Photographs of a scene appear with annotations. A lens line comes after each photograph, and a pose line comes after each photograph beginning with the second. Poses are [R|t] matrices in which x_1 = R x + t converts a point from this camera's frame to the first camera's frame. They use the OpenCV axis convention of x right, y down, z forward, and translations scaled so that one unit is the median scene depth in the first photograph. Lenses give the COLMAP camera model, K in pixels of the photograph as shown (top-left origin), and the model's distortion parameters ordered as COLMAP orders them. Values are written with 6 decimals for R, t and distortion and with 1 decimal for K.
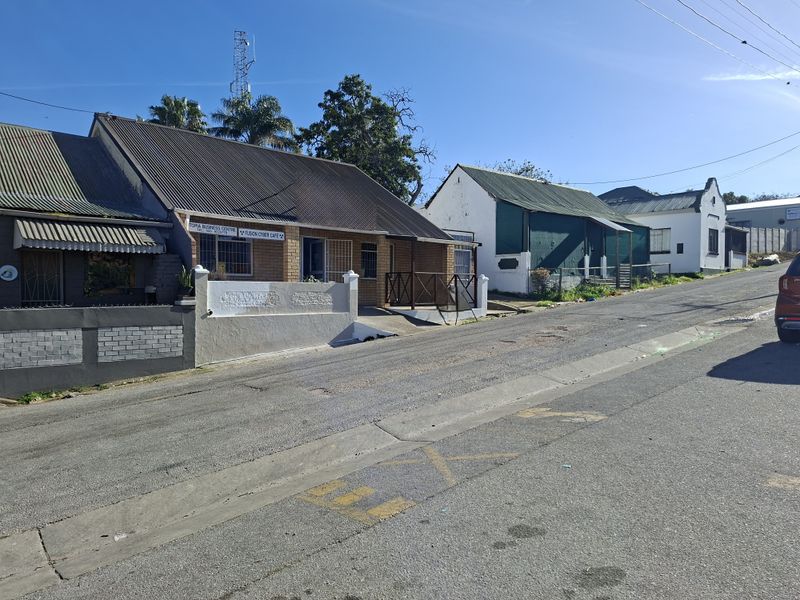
lens RADIAL K [[541.6, 0, 398.5], [0, 541.6, 295.1], [0, 0, 1]] dist [0.137882, -0.170764]
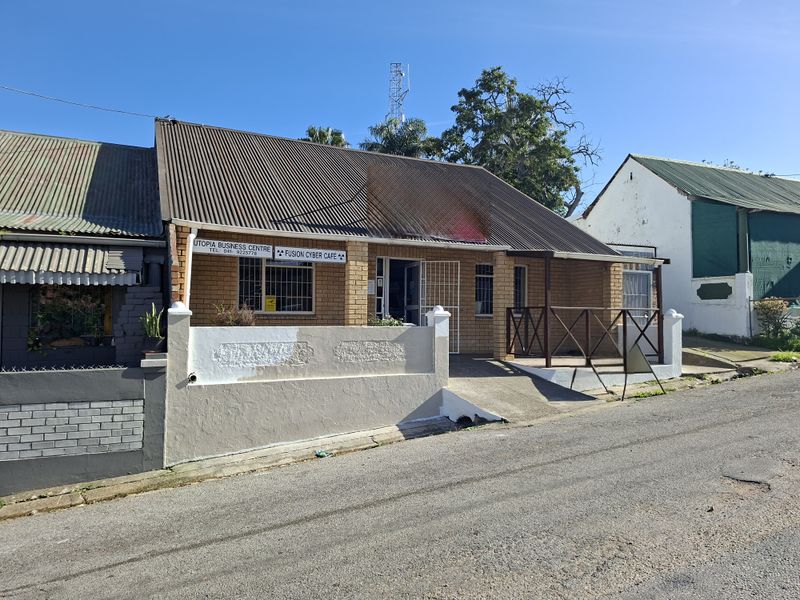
lens RADIAL K [[541.6, 0, 398.5], [0, 541.6, 295.1], [0, 0, 1]] dist [0.137882, -0.170764]
pose [[0.954745, -0.011825, -0.297190, 0.047728], [-0.004025, 0.998604, -0.052663, -0.020991], [0.297398, 0.051476, 0.953365, 0.324098]]
